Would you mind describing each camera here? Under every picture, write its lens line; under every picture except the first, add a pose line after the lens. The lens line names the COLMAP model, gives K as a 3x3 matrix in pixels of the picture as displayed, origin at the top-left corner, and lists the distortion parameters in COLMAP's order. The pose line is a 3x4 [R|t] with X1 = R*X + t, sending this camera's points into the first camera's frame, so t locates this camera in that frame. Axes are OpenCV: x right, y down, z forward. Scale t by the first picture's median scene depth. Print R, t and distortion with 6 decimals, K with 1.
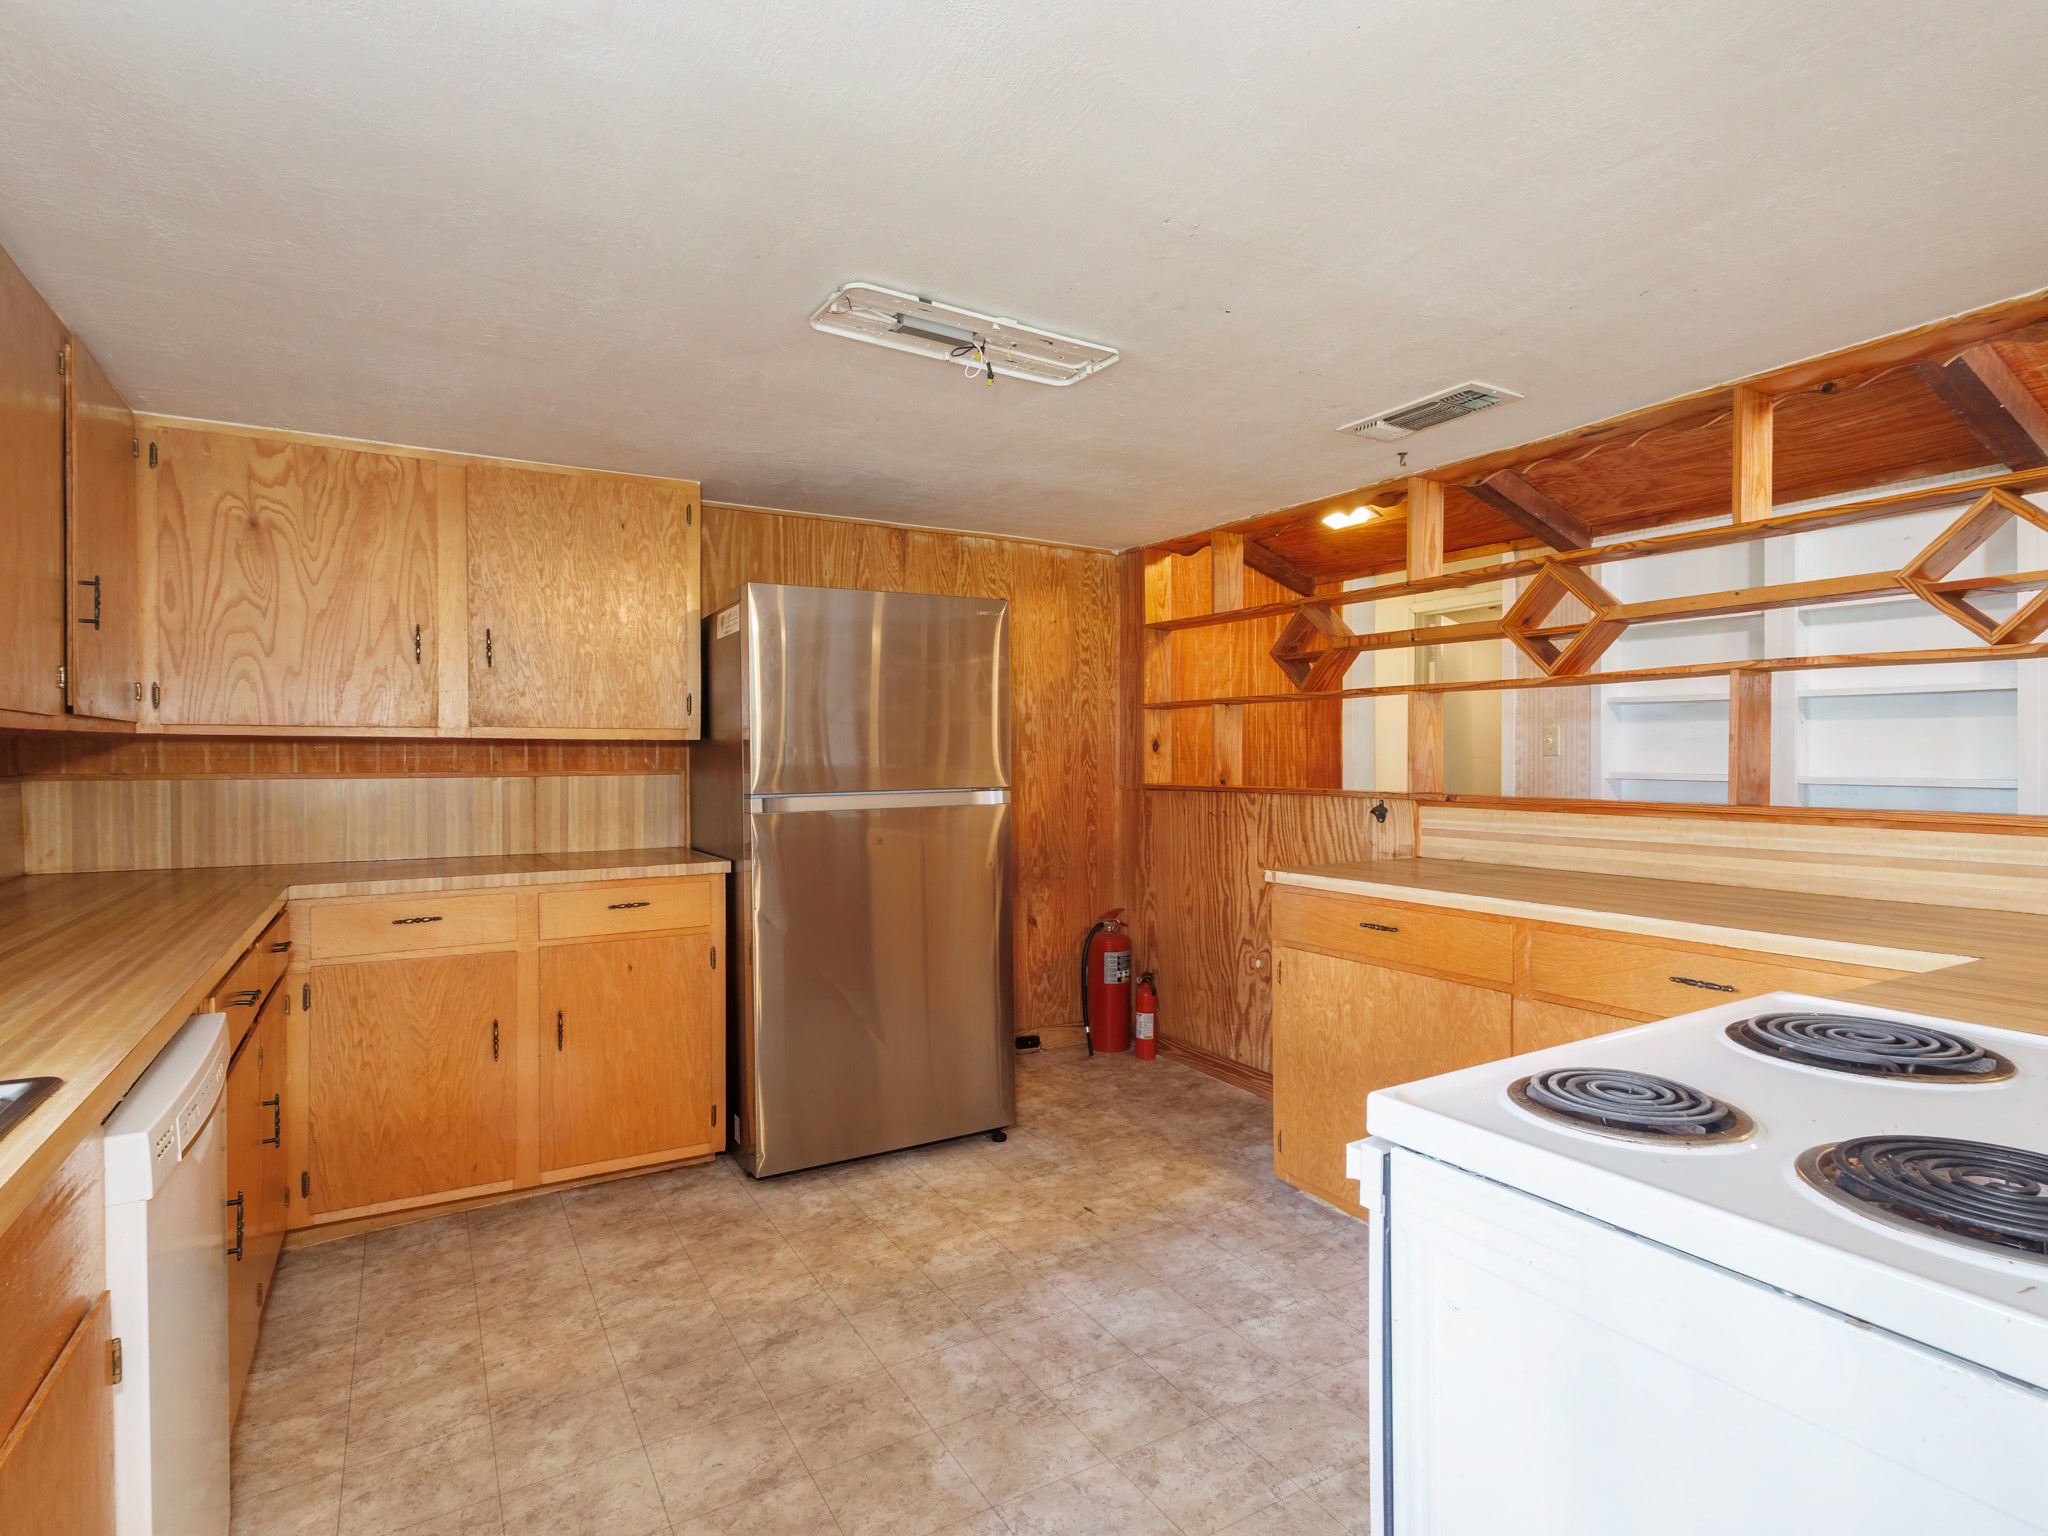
lens RADIAL K [[1044.4, 0, 1023.8], [0, 1044.4, 764.6], [0, 0, 1]] dist [-0.001878, -0.001337]
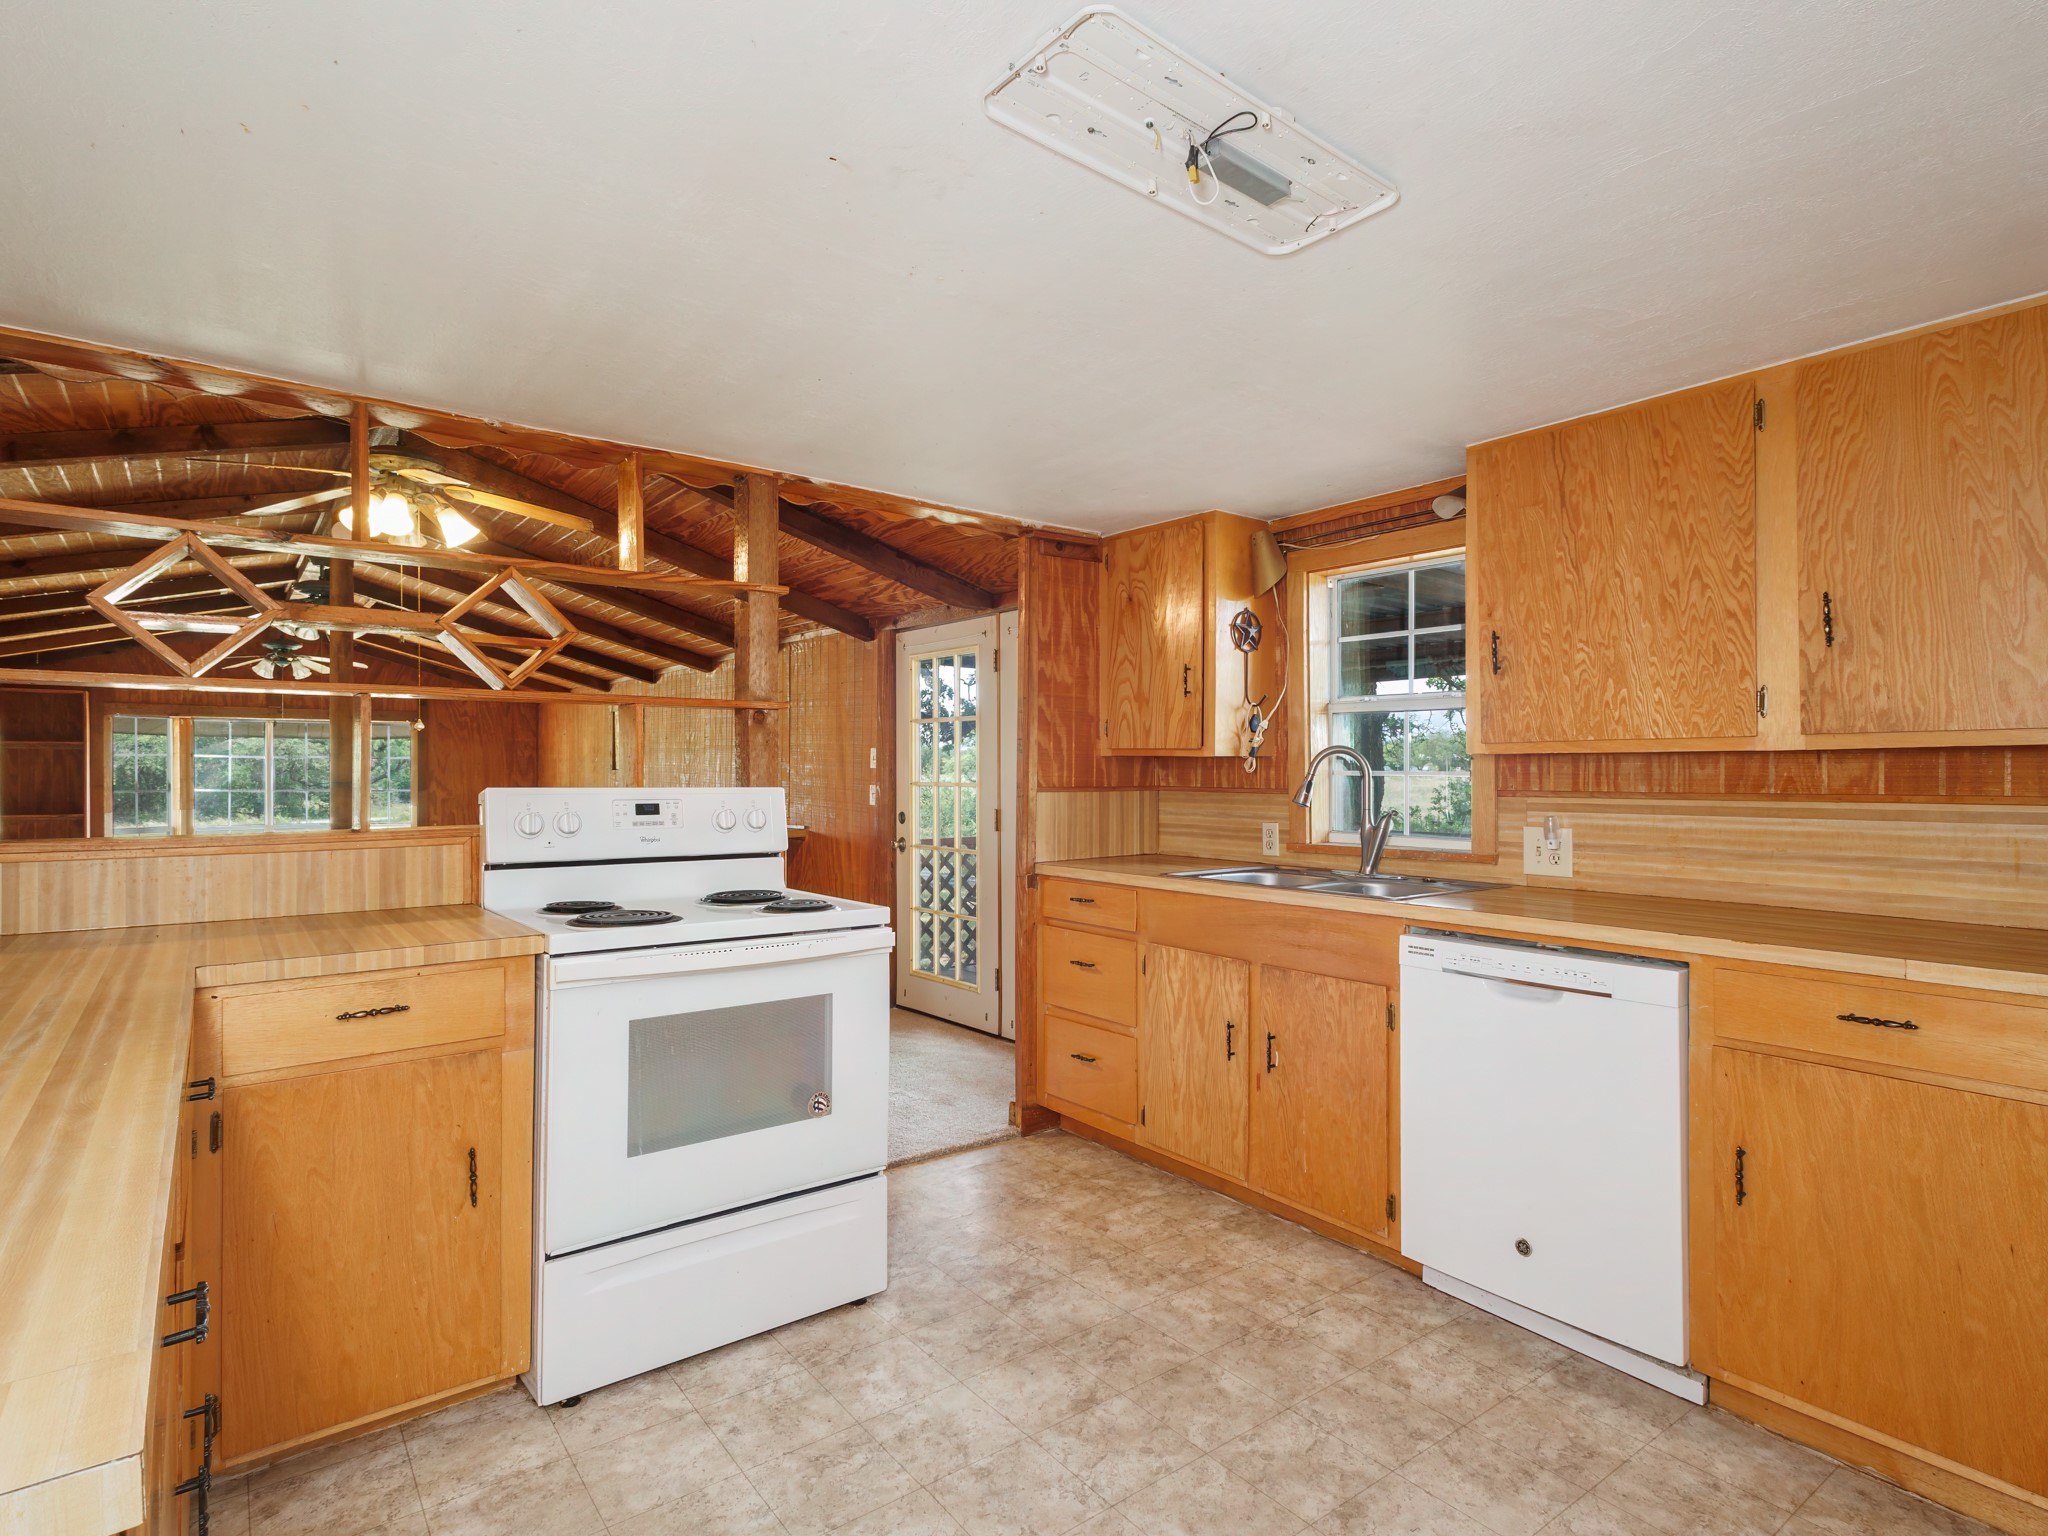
lens RADIAL K [[1044.4, 0, 1023.9], [0, 1044.4, 769.1], [0, 0, 1]] dist [-0.001878, -0.001337]
pose [[-0.992234, 0.006727, -0.124205, -0.068667], [0.006329, 0.999973, 0.003602, -0.015727], [0.124226, 0.002788, -0.992250, 1.894182]]
